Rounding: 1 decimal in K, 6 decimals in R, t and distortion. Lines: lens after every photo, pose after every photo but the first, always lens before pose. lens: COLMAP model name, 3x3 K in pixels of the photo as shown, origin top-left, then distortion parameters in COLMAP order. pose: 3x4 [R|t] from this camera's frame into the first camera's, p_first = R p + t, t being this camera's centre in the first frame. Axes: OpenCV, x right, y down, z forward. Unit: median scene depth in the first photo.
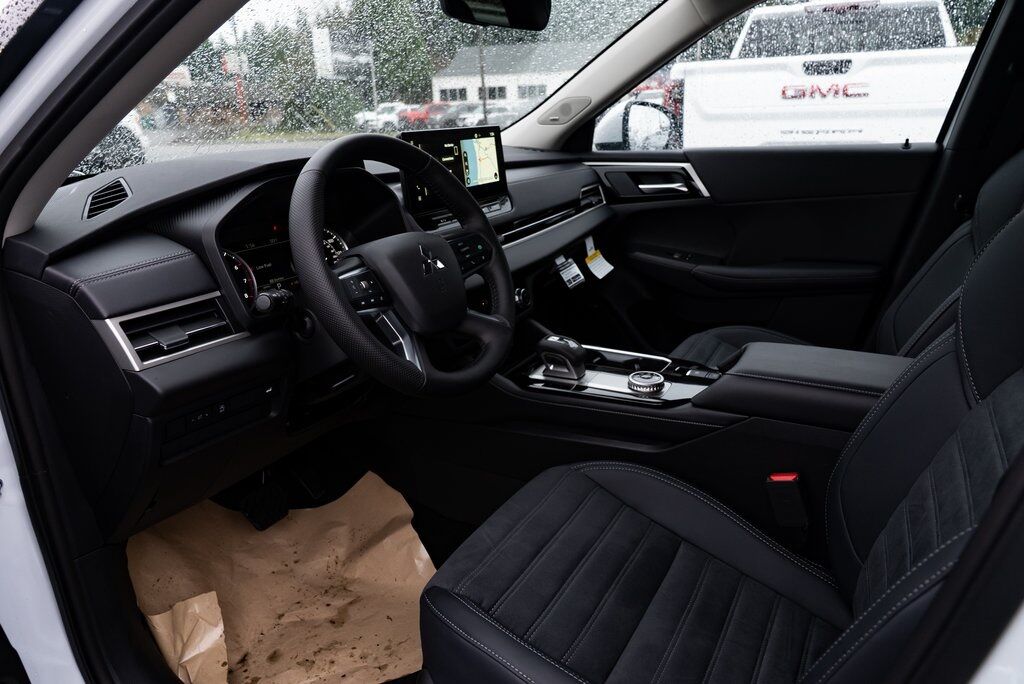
lens RADIAL K [[688.5, 0, 512.0], [0, 688.5, 342.0], [0, 0, 1]] dist [-0.042753, 0.029710]
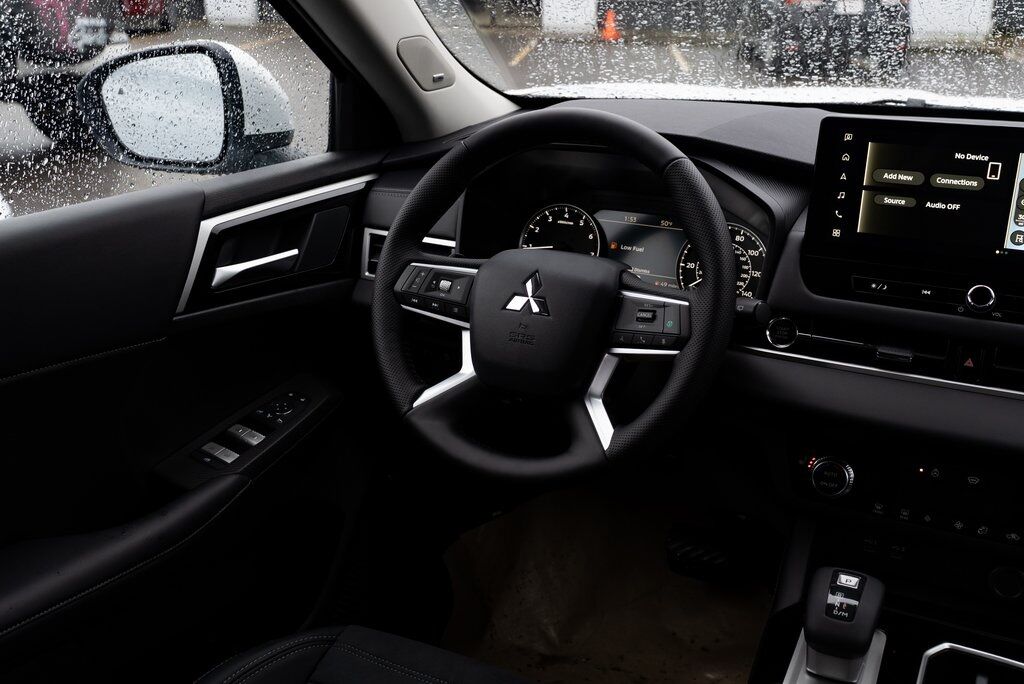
lens RADIAL K [[1023.9, 0, 512.0], [0, 1023.9, 342.0], [0, 0, 1]] dist [-0.009787, -0.007709]
pose [[0.033910, 0.376305, -0.925875, 0.585079], [-0.320598, 0.881545, 0.346547, -0.291520], [0.946608, 0.285082, 0.150536, 0.556684]]
